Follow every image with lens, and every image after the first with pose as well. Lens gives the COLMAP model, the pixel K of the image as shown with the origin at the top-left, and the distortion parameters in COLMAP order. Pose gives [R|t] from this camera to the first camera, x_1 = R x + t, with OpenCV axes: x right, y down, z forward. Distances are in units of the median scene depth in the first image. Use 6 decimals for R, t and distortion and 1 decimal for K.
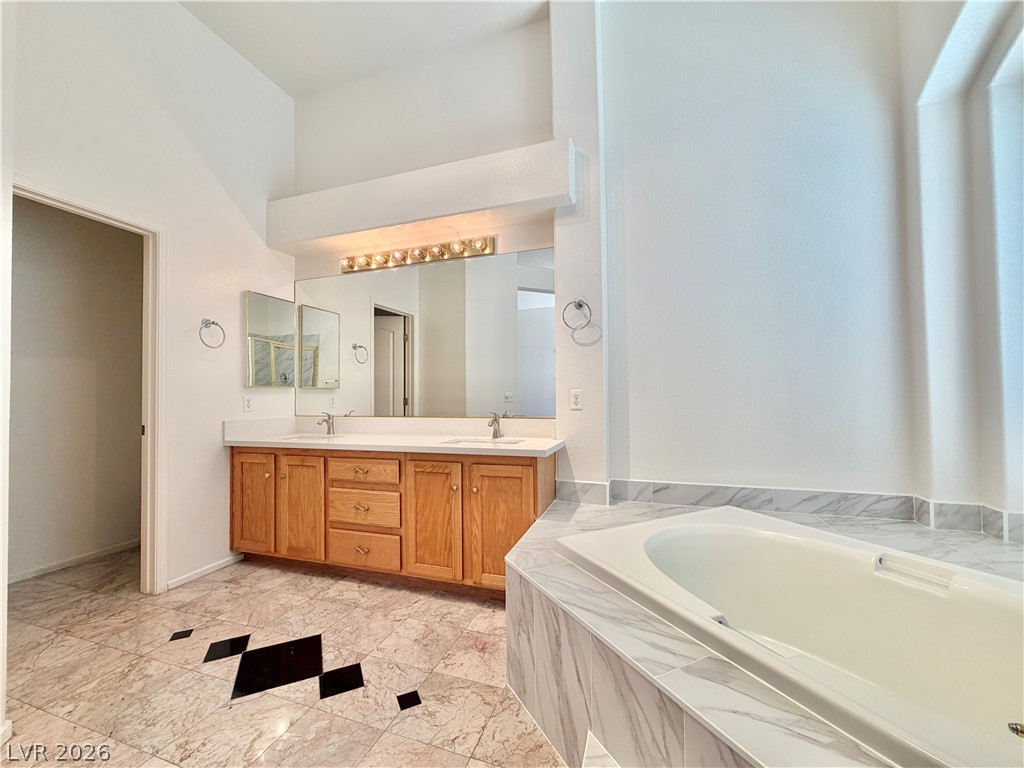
lens RADIAL K [[409.8, 0, 508.3], [0, 409.8, 385.3], [0, 0, 1]] dist [0.000512, 0.000096]
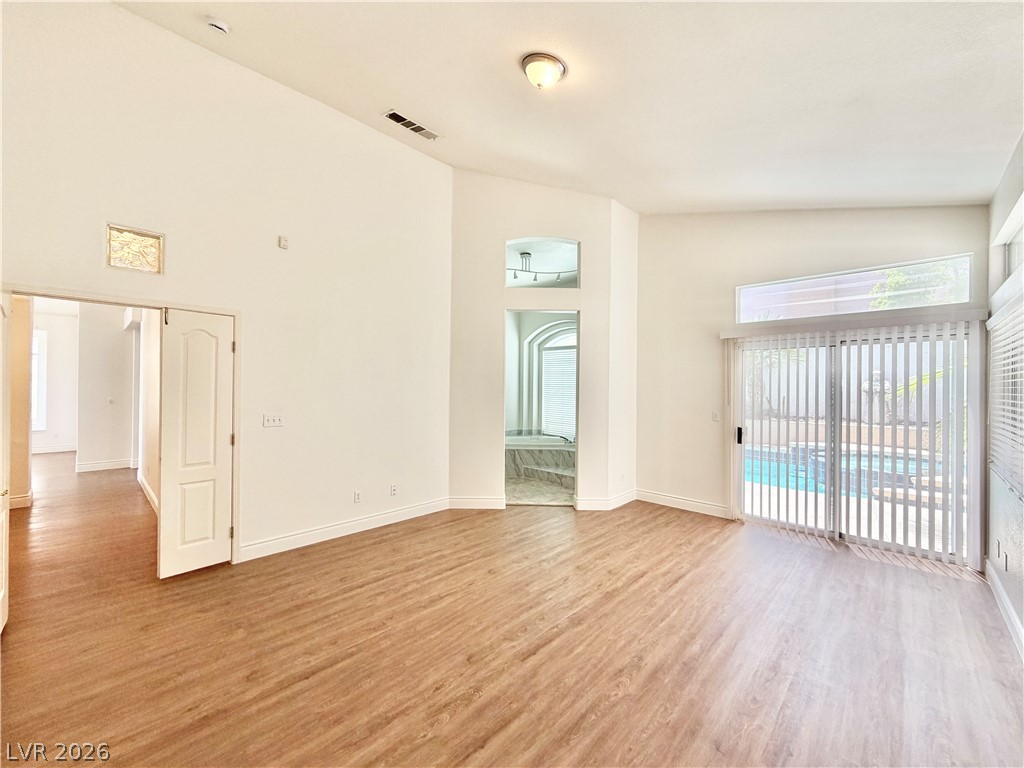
lens RADIAL K [[409.8, 0, 508.3], [0, 409.8, 385.3], [0, 0, 1]] dist [0.000512, 0.000096]
pose [[0.428303, 0.016262, 0.903489, -2.915549], [-0.029977, 0.999543, -0.003780, -0.172677], [-0.903138, -0.025465, 0.428595, -0.735531]]
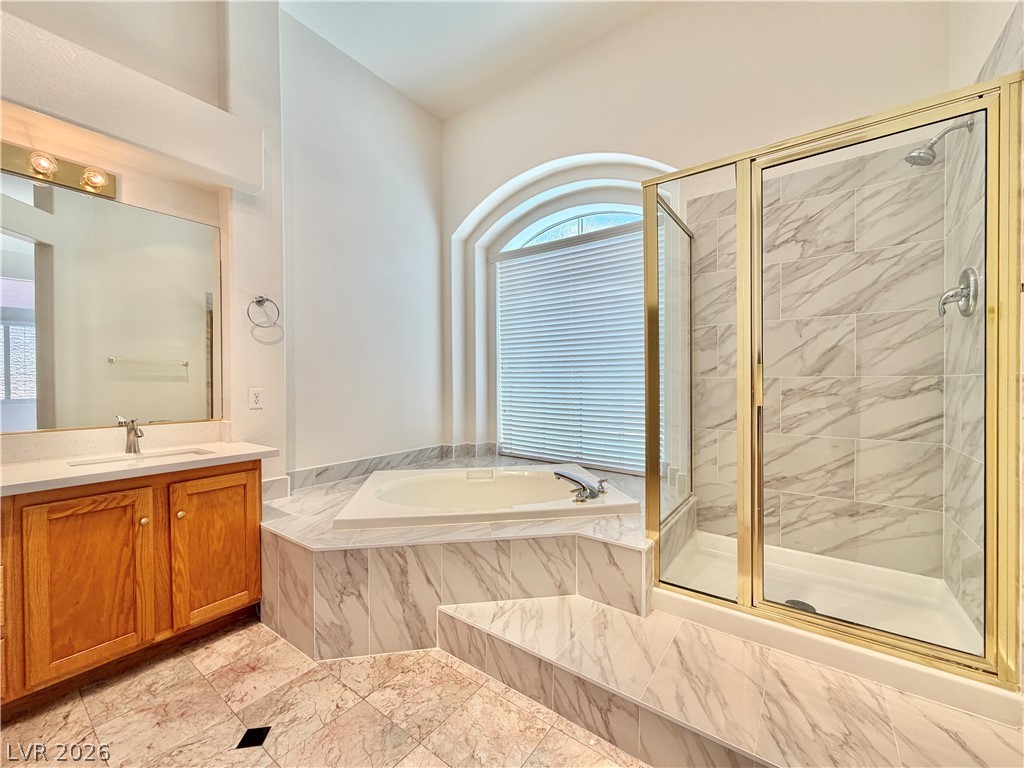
lens RADIAL K [[409.8, 0, 508.3], [0, 409.8, 385.3], [0, 0, 1]] dist [0.000512, 0.000096]
pose [[0.305089, 0.000896, 0.952323, -0.665502], [-0.016861, 0.999848, 0.004461, -0.012823], [-0.952175, -0.017419, 0.305058, 0.149188]]
